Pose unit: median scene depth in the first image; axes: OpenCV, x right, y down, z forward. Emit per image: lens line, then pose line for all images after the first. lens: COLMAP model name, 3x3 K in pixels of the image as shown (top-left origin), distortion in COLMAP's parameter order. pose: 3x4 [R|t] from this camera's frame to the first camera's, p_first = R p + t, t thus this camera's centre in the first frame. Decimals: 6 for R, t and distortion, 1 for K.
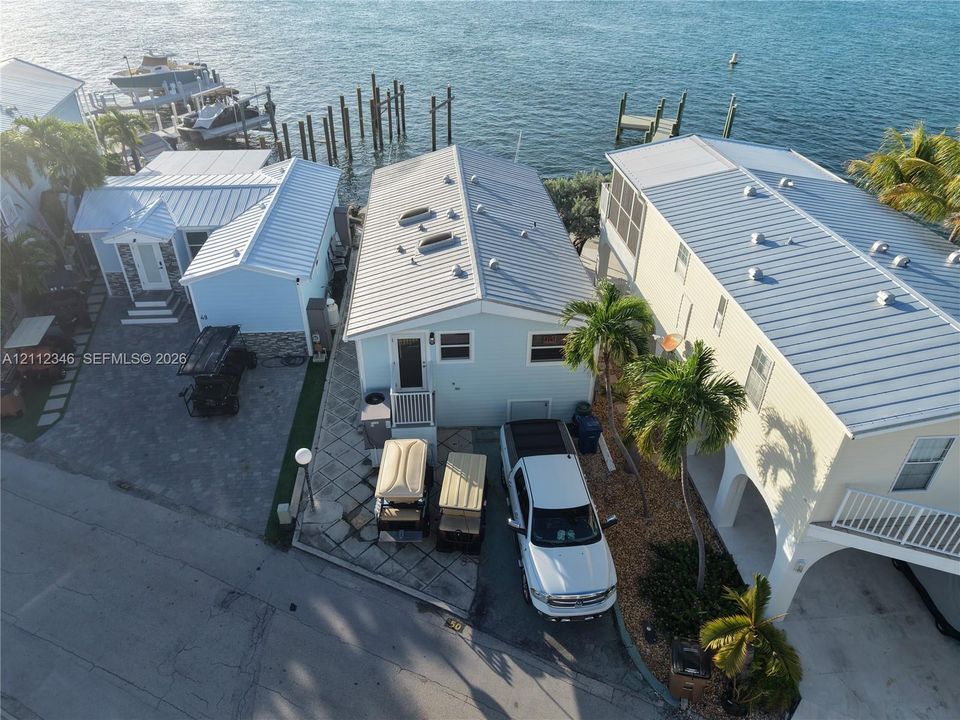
lens RADIAL K [[639.5, 0, 480.0], [0, 639.5, 360.0], [0, 0, 1]] dist [-0.001213, -0.001859]
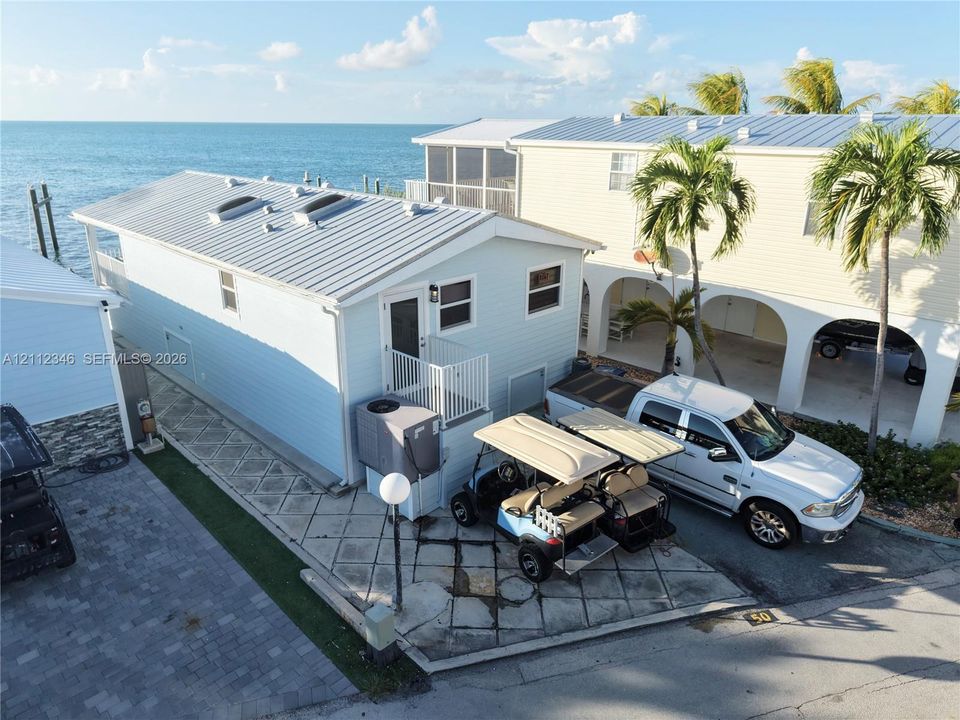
lens RADIAL K [[639.5, 0, 480.0], [0, 639.5, 360.0], [0, 0, 1]] dist [-0.001213, -0.001859]
pose [[0.759398, -0.226400, 0.609965, -0.475345], [0.360914, 0.926624, -0.105399, 0.122267], [-0.541346, 0.300185, 0.785387, 0.480501]]
